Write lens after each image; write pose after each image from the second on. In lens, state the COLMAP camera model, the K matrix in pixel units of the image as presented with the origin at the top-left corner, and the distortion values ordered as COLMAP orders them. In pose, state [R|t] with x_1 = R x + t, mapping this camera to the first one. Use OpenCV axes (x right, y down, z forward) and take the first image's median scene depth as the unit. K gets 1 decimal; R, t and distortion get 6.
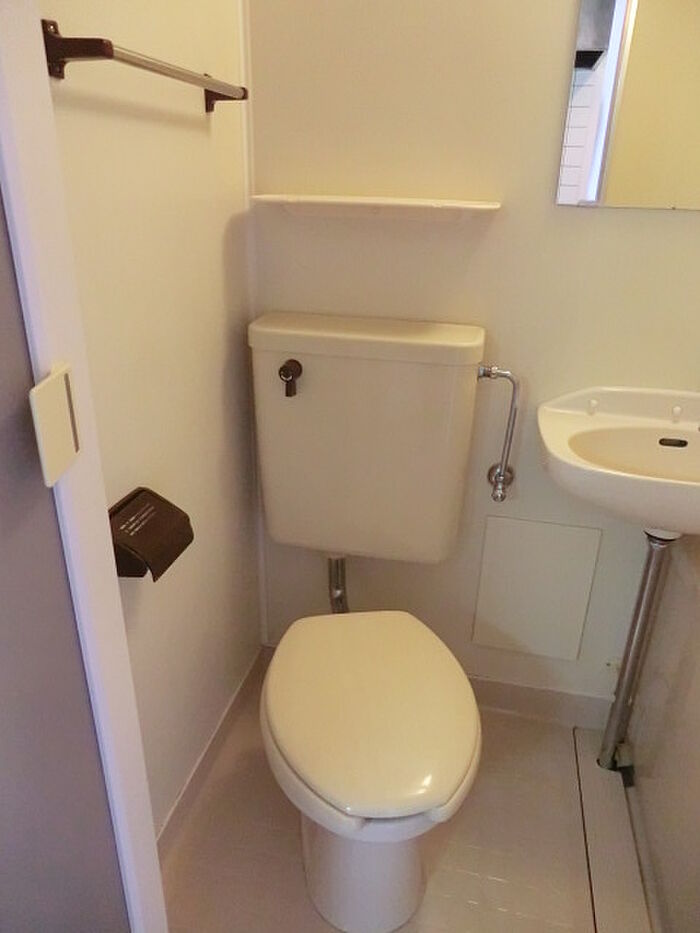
lens RADIAL K [[666.1, 0, 353.6], [0, 666.1, 466.6], [0, 0, 1]] dist [-0.104886, 0.123920]
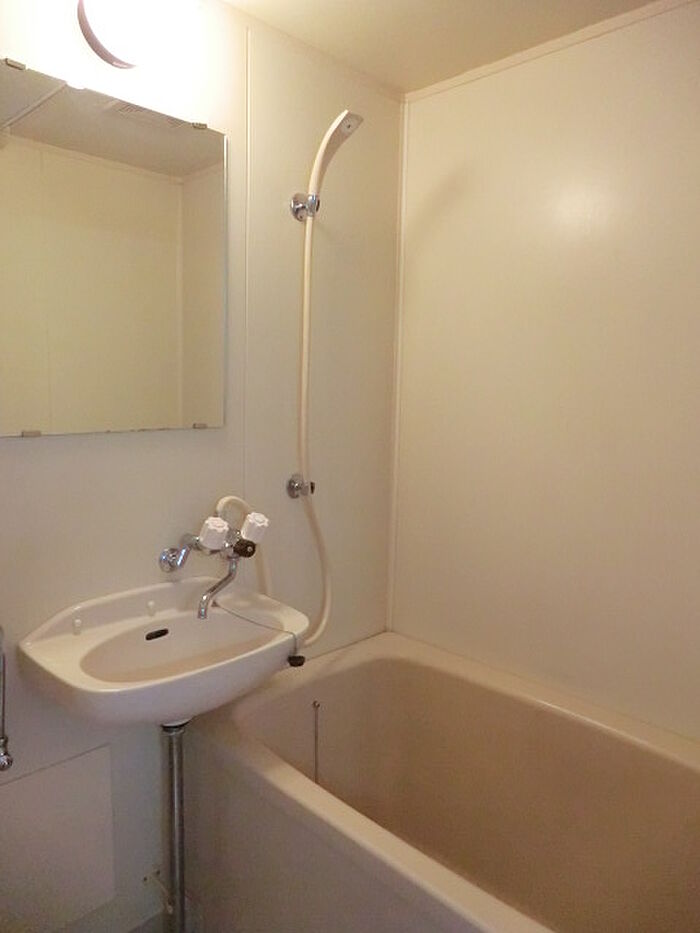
lens RADIAL K [[666.1, 0, 353.6], [0, 666.1, 466.6], [0, 0, 1]] dist [-0.104886, 0.123920]
pose [[0.524414, -0.115337, 0.843616, -0.215737], [0.348647, 0.933003, -0.089171, -0.084175], [-0.776811, 0.340887, 0.529491, 0.089414]]
